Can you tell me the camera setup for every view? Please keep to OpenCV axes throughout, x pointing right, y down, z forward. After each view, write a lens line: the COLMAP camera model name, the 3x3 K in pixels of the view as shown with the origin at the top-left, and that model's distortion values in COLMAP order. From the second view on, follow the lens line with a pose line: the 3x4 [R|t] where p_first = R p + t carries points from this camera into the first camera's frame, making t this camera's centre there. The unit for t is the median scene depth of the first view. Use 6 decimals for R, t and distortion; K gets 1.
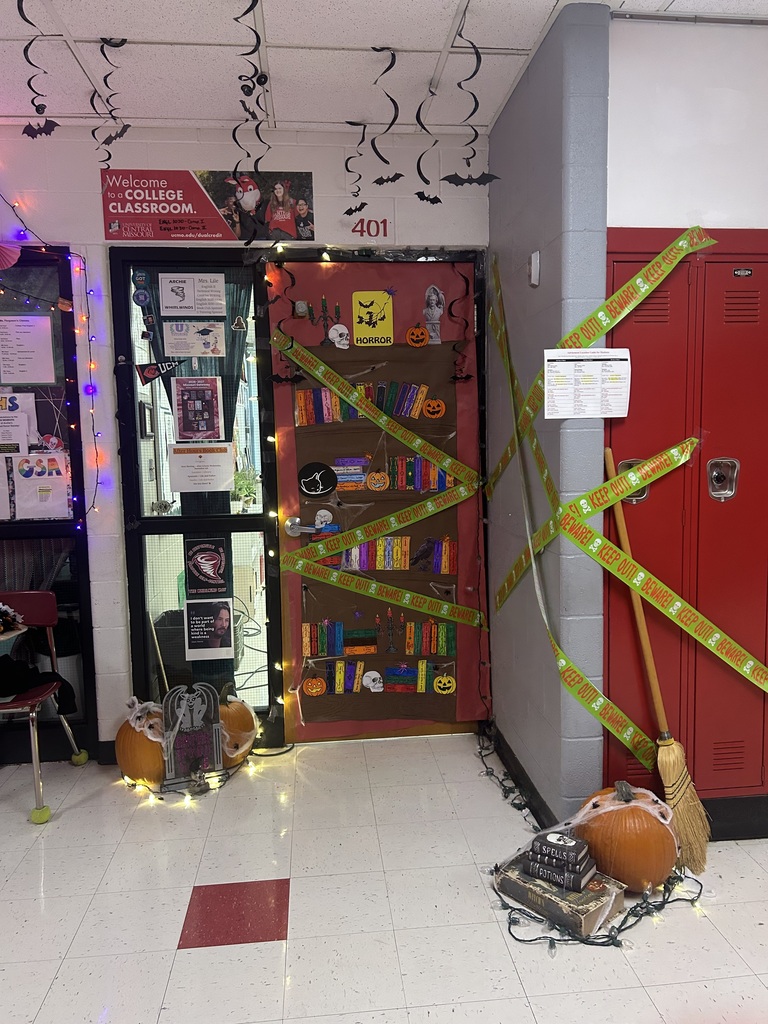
lens RADIAL K [[768.8, 0, 384.5], [0, 768.8, 512.0], [0, 0, 1]] dist [0.035245, -0.019846]
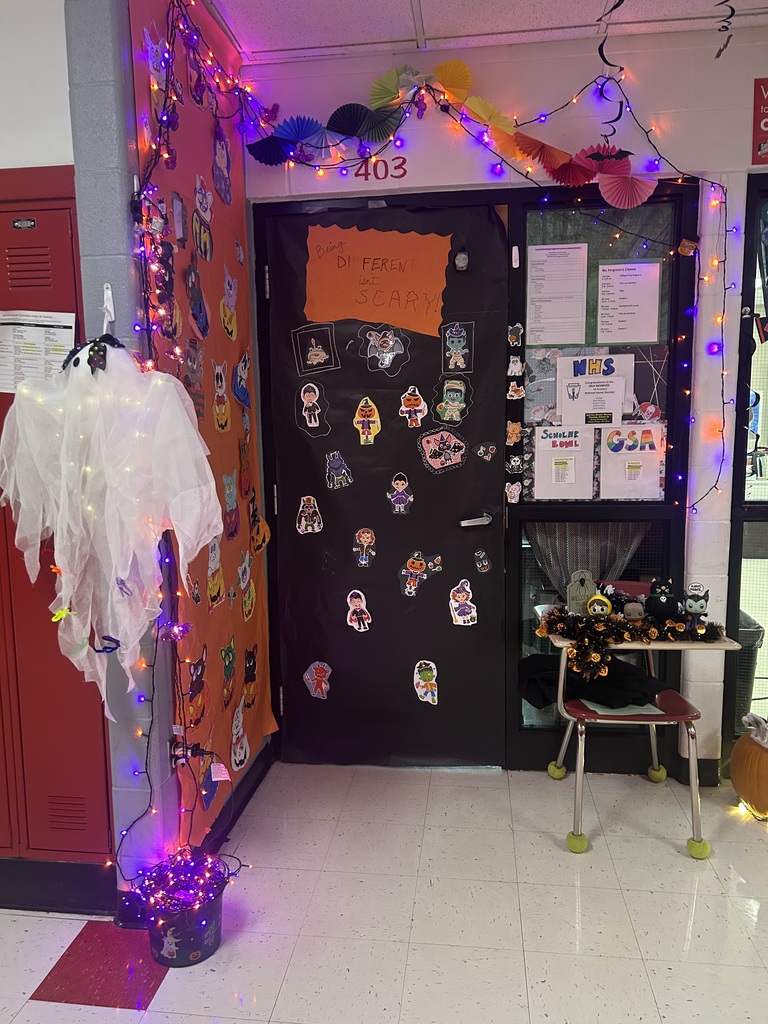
lens RADIAL K [[768.8, 0, 385.7], [0, 768.8, 513.1], [0, 0, 1]] dist [0.035245, -0.019846]
pose [[0.977587, 0.033010, -0.207929, -0.534577], [-0.026081, 0.999012, 0.035979, 0.000029], [0.208911, -0.029750, 0.977482, 0.092867]]
